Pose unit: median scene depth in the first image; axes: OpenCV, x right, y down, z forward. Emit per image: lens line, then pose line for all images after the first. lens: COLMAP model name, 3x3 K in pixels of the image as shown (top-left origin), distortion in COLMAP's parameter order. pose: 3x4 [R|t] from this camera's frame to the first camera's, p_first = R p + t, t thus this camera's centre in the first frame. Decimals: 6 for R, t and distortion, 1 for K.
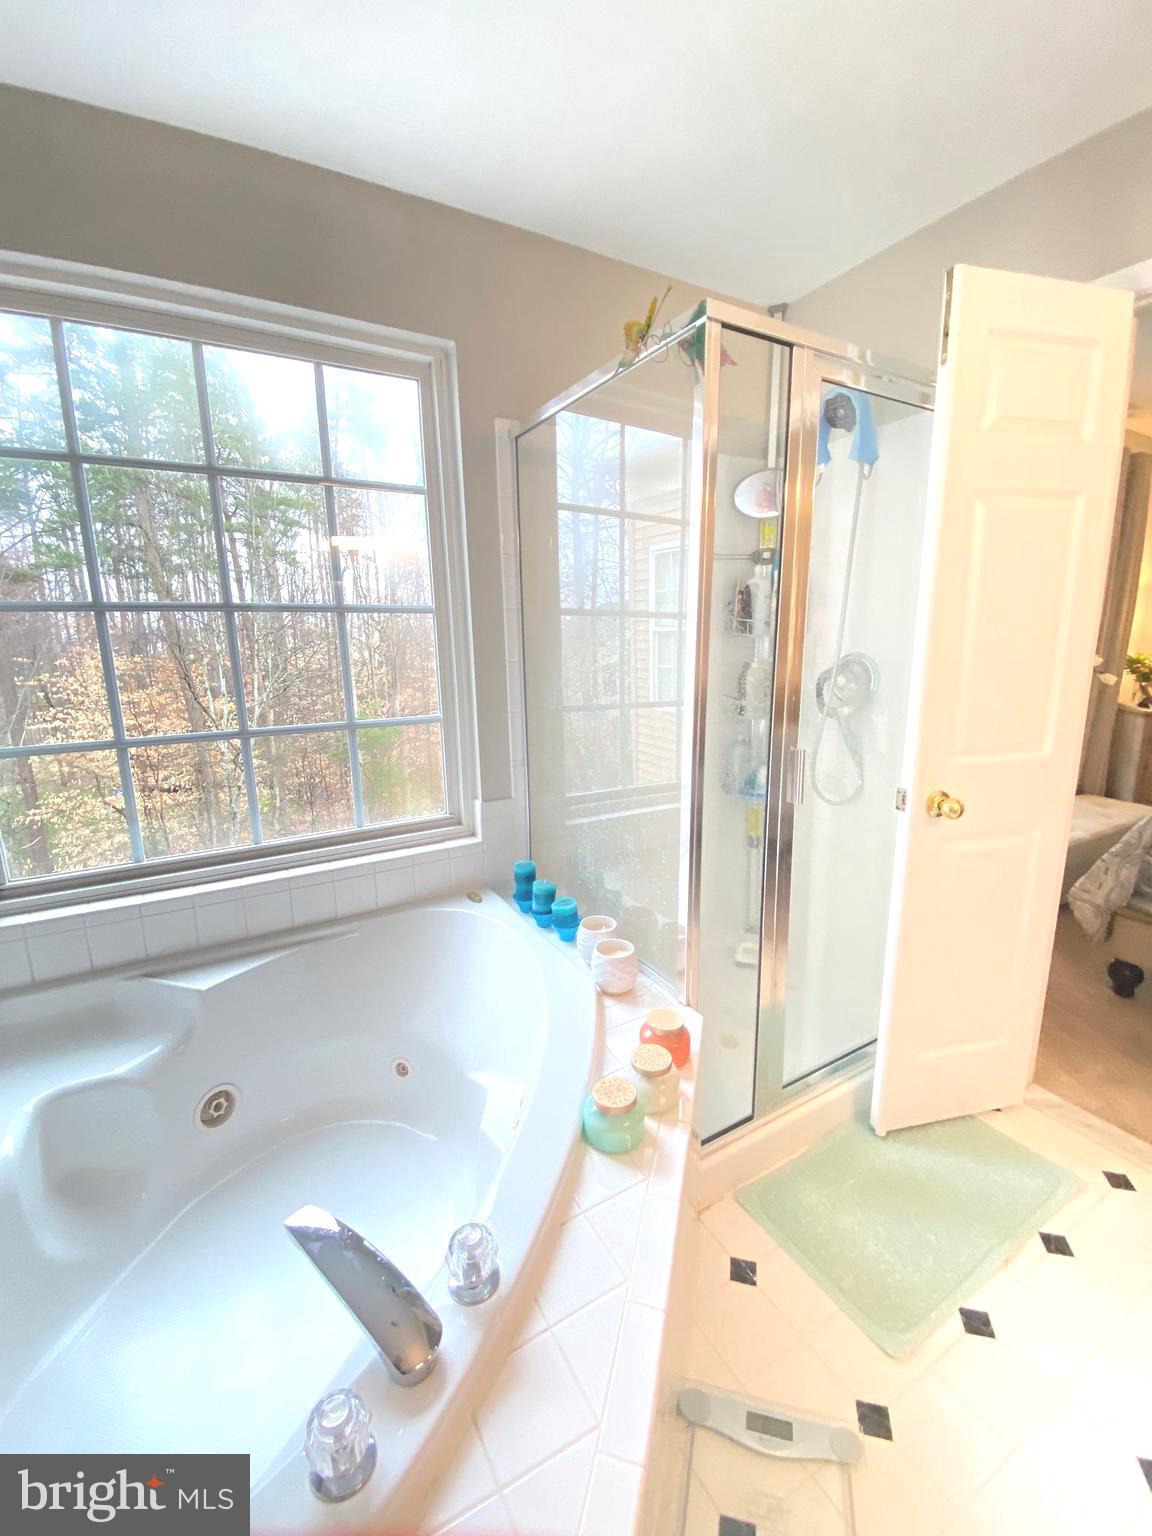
lens RADIAL K [[630.7, 0, 574.4], [0, 630.7, 760.5], [0, 0, 1]] dist [0.010384, -0.017705]
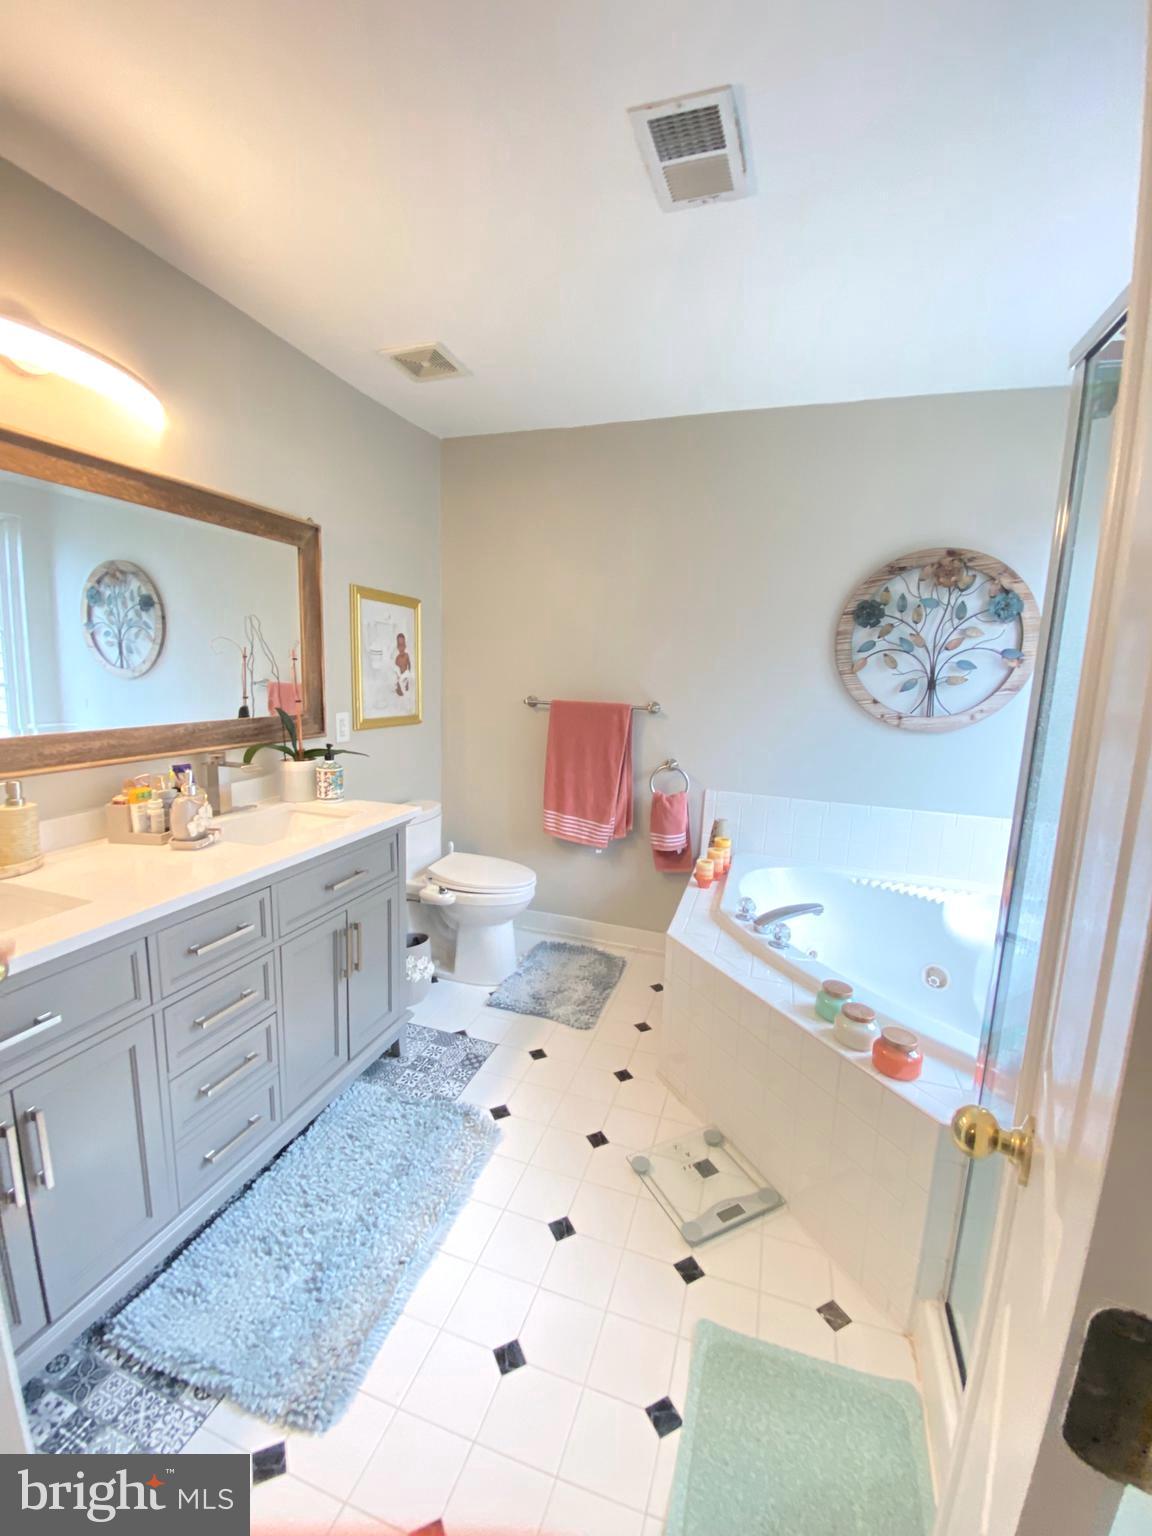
lens RADIAL K [[622.2, 0, 576.0], [0, 622.2, 768.0], [0, 0, 1]] dist [0.013067, -0.017137]
pose [[-0.747125, 0.100698, -0.657012, 1.090332], [-0.148779, 0.938043, 0.312955, -0.268260], [0.647819, 0.331566, -0.685853, 1.056250]]
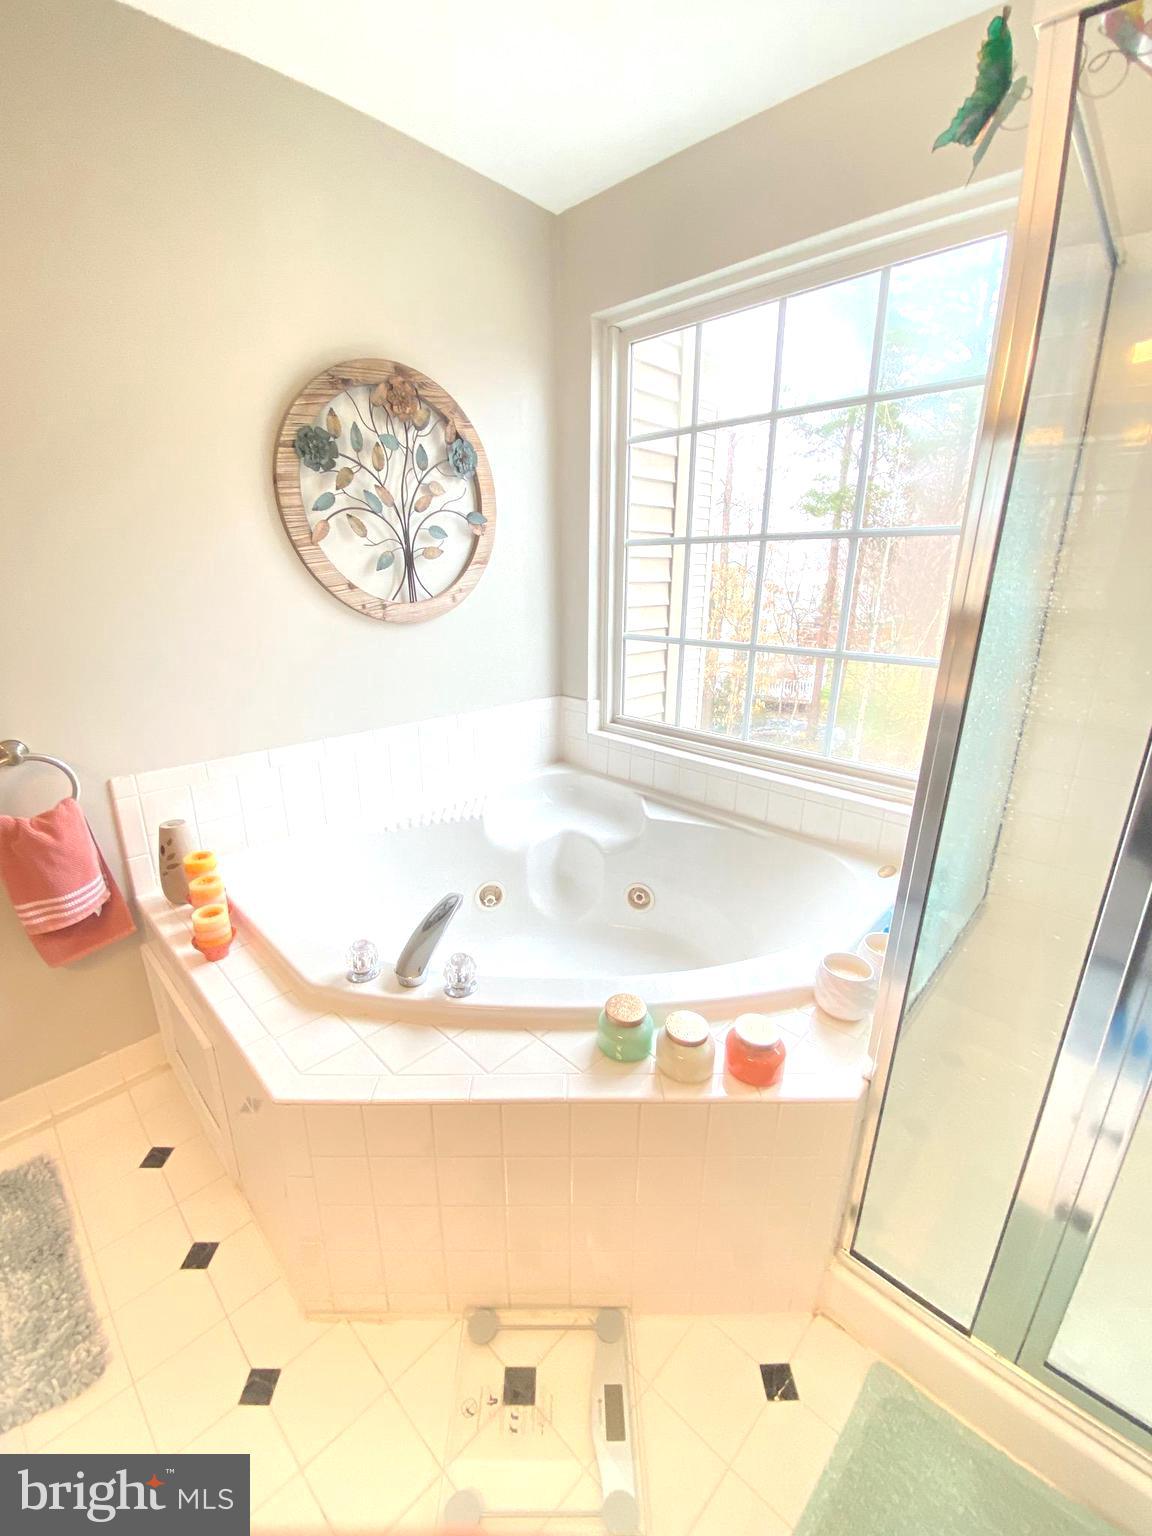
lens RADIAL K [[622.2, 0, 576.0], [0, 622.2, 768.0], [0, 0, 1]] dist [0.013067, -0.017137]
pose [[0.267996, 0.312143, -0.911452, 0.633620], [-0.192514, 0.944329, 0.266797, -0.091147], [0.943990, 0.103967, 0.313168, 0.392540]]
